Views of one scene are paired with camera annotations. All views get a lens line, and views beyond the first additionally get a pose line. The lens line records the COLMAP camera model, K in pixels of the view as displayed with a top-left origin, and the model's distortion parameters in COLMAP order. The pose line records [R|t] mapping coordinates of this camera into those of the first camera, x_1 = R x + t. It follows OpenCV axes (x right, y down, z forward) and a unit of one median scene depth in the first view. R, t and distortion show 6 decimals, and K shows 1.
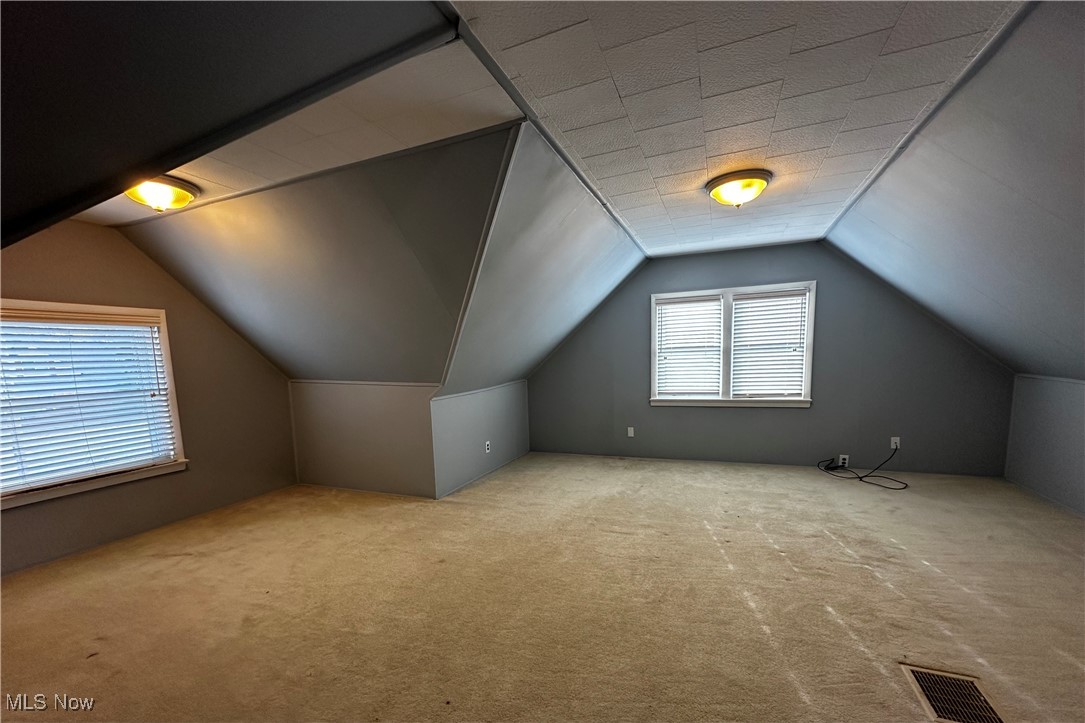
lens RADIAL K [[434.4, 0, 531.6], [0, 434.4, 408.4], [0, 0, 1]] dist [-0.012387, -0.000814]
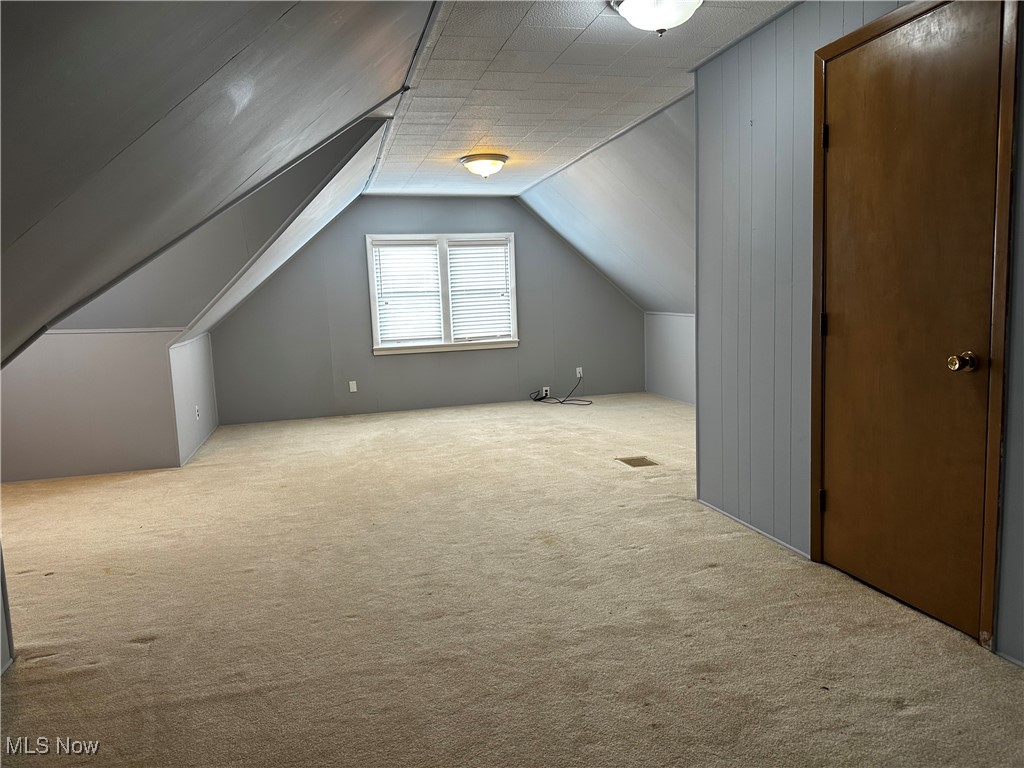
lens RADIAL K [[719.8, 0, 512.4], [0, 719.8, 384.7], [0, 0, 1]] dist [0.009489, -0.007716]
pose [[0.785383, -0.064105, 0.615682, -0.479481], [0.084276, 0.996435, -0.003756, 0.094786], [-0.613247, 0.054837, 0.787986, -0.413017]]
